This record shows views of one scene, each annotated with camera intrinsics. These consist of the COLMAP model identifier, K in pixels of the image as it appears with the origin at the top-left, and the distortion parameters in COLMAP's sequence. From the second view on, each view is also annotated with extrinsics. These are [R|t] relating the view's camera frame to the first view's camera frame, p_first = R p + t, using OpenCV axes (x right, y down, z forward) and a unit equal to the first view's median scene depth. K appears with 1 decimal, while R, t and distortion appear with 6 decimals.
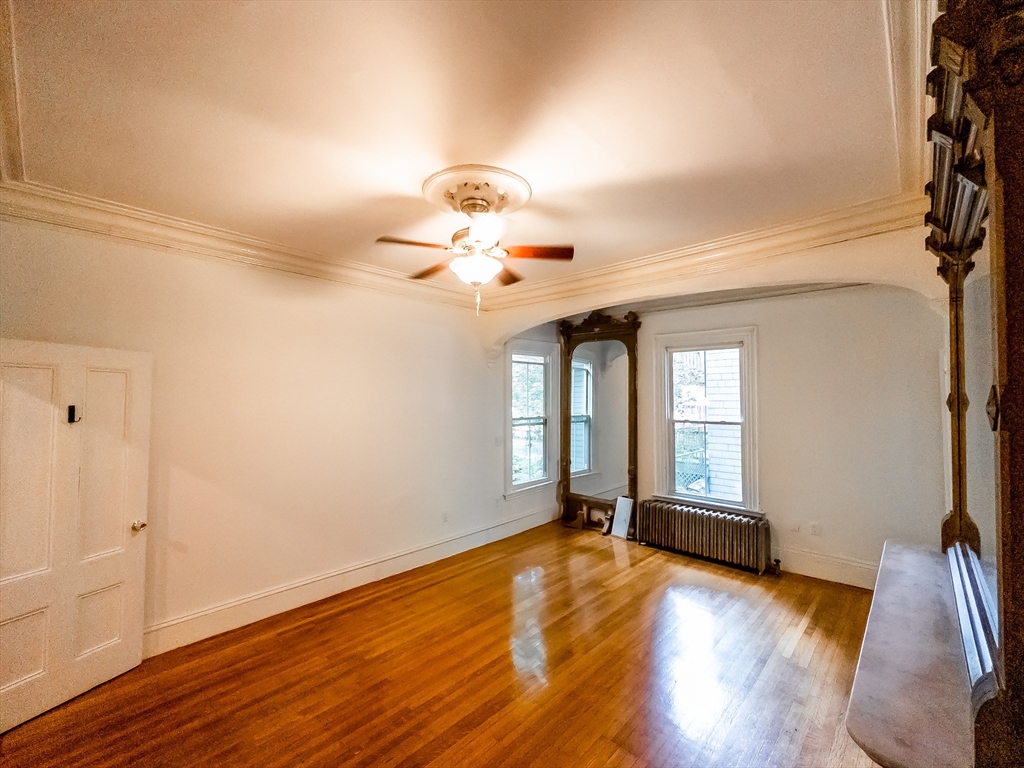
lens RADIAL K [[435.2, 0, 512.0], [0, 435.2, 384.0], [0, 0, 1]] dist [0.000565, 0.000239]
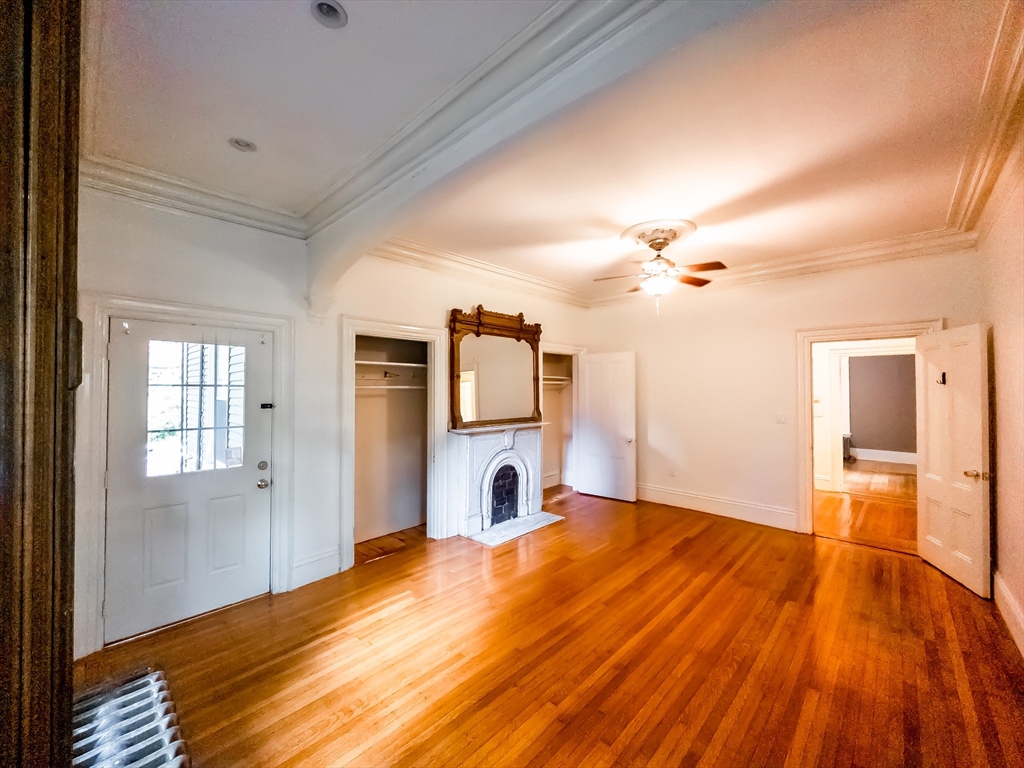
lens RADIAL K [[407.7, 0, 512.0], [0, 407.7, 384.0], [0, 0, 1]] dist [0.001313, 0.000337]
pose [[-0.999899, 0.008957, 0.011053, 0.289793], [0.008364, 0.998579, -0.052632, 0.105959], [-0.011509, -0.052534, -0.998553, 1.698720]]
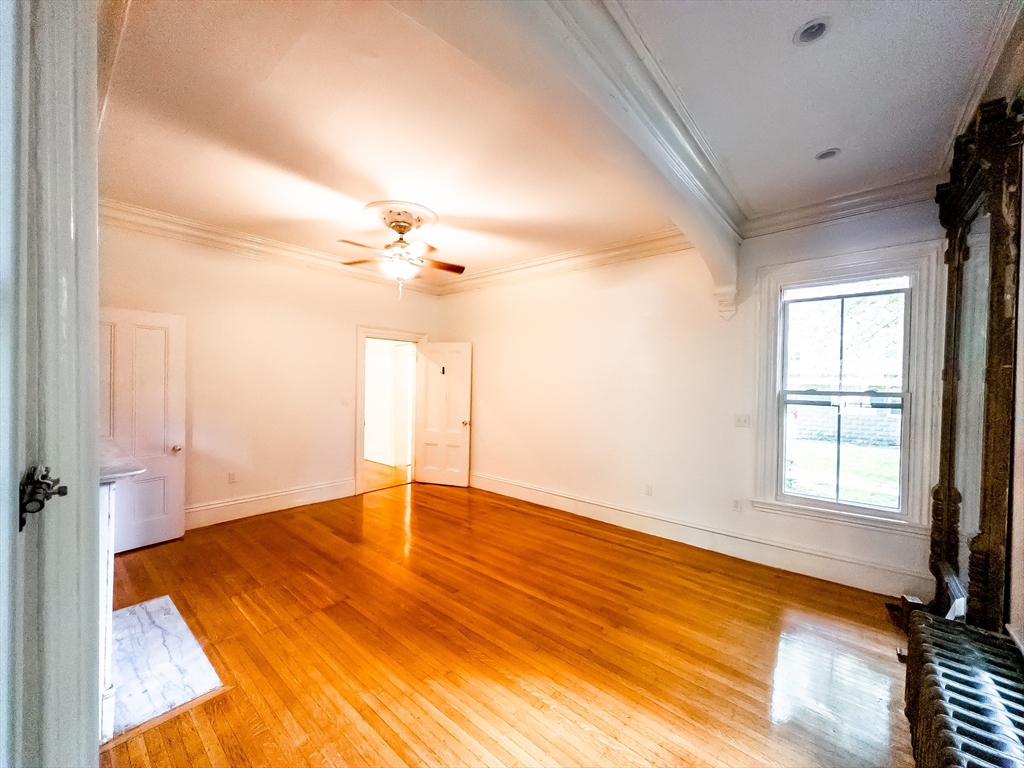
lens RADIAL K [[407.7, 0, 512.0], [0, 407.7, 384.0], [0, 0, 1]] dist [0.001313, 0.000337]
pose [[0.044257, 0.019236, -0.998835, 0.940637], [0.022432, 0.999543, 0.020243, 0.077558], [0.998768, -0.023301, 0.043805, 0.922516]]
